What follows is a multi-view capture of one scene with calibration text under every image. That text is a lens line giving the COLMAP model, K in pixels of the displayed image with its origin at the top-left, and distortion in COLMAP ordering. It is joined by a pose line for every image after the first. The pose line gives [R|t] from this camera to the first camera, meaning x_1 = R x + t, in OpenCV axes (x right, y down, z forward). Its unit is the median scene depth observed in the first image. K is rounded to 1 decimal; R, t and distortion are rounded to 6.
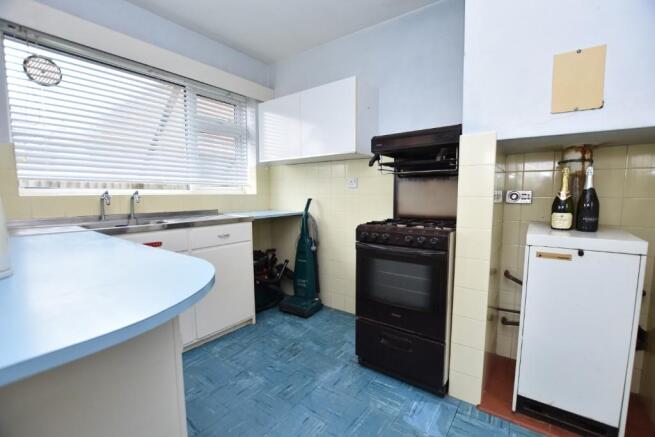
lens RADIAL K [[290.6, 0, 332.4], [0, 290.6, 220.0], [0, 0, 1]] dist [-0.002319, -0.000241]
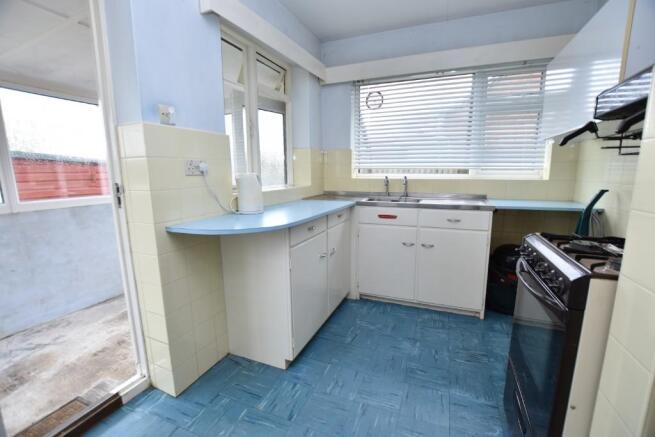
lens RADIAL K [[290.6, 0, 332.4], [0, 290.6, 220.0], [0, 0, 1]] dist [-0.002319, -0.000241]
pose [[0.277384, 0.160161, -0.947316, 0.516611], [-0.090516, 0.985978, 0.140194, -0.056016], [0.956486, 0.046859, 0.287991, 0.295280]]
